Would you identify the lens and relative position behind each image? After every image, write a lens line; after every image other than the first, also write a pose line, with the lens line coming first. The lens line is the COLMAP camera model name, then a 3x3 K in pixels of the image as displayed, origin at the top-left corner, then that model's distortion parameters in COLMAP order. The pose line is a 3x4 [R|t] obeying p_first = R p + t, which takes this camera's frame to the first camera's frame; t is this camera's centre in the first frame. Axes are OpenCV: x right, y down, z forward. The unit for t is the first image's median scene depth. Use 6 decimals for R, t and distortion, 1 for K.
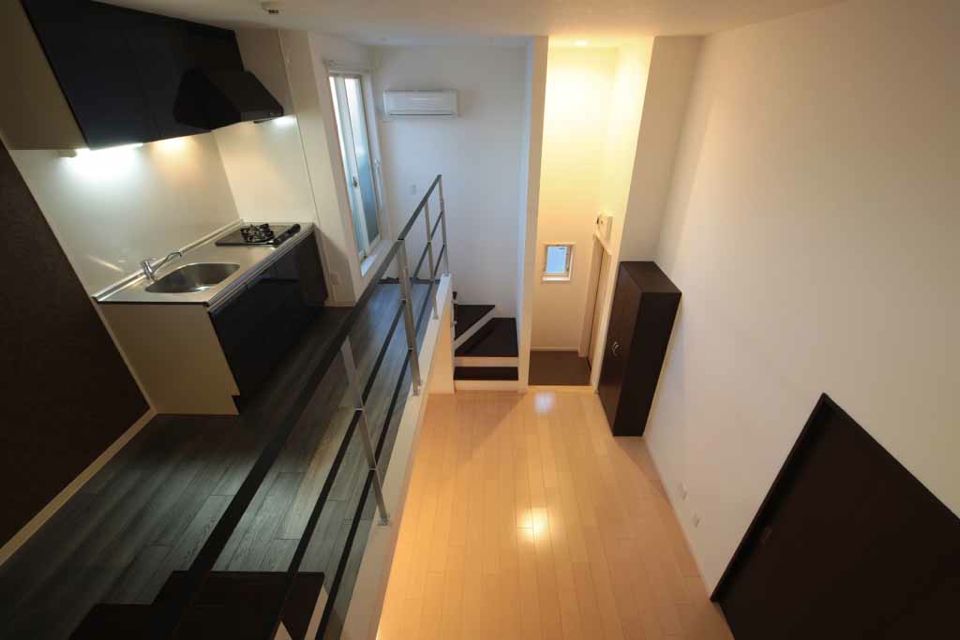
lens RADIAL K [[393.3, 0, 482.0], [0, 393.3, 328.8], [0, 0, 1]] dist [-0.018794, 0.000714]
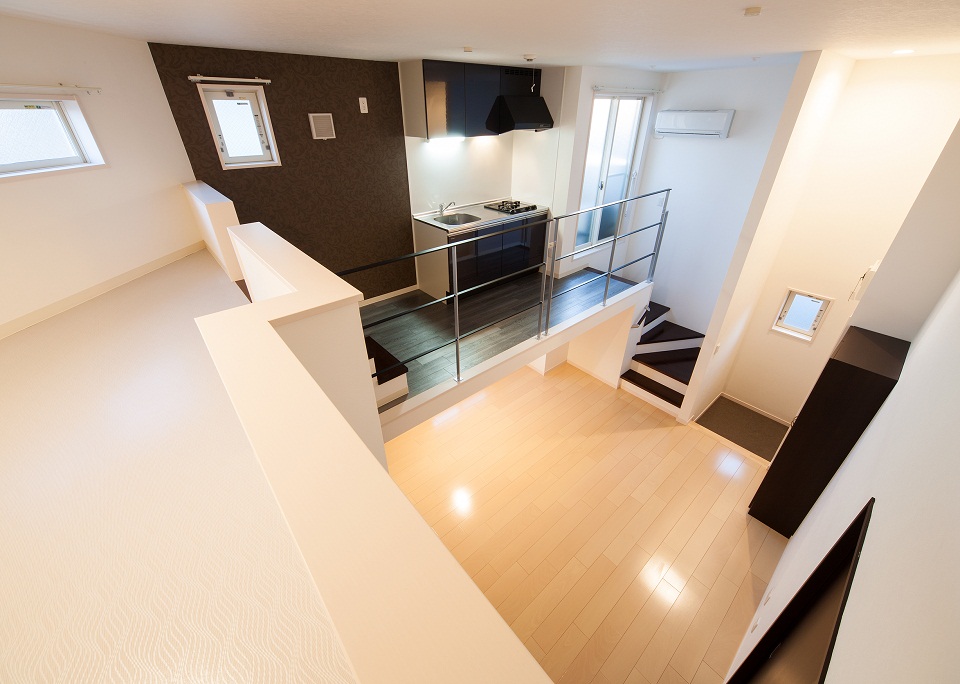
lens RADIAL K [[365.9, 0, 471.8], [0, 365.9, 333.9], [0, 0, 1]] dist [0.000922, -0.000449]
pose [[0.656493, 0.393628, -0.643486, 0.306073], [-0.392133, 0.906816, 0.154651, 0.029442], [0.644398, 0.150805, 0.749673, -0.052785]]
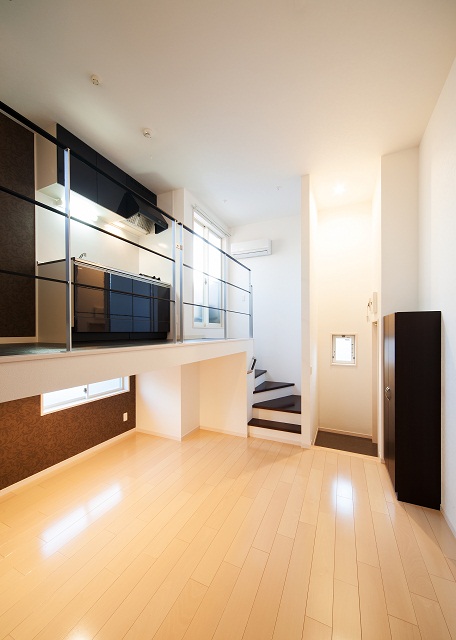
lens RADIAL K [[243.9, 0, 227.0], [0, 243.9, 338.4], [0, 0, 1]] dist [0.000922, -0.000449]
pose [[0.912283, 0.028567, -0.408564, 0.204015], [-0.228083, 0.863996, -0.448875, 0.296876], [0.340174, 0.502688, 0.794724, 0.261856]]
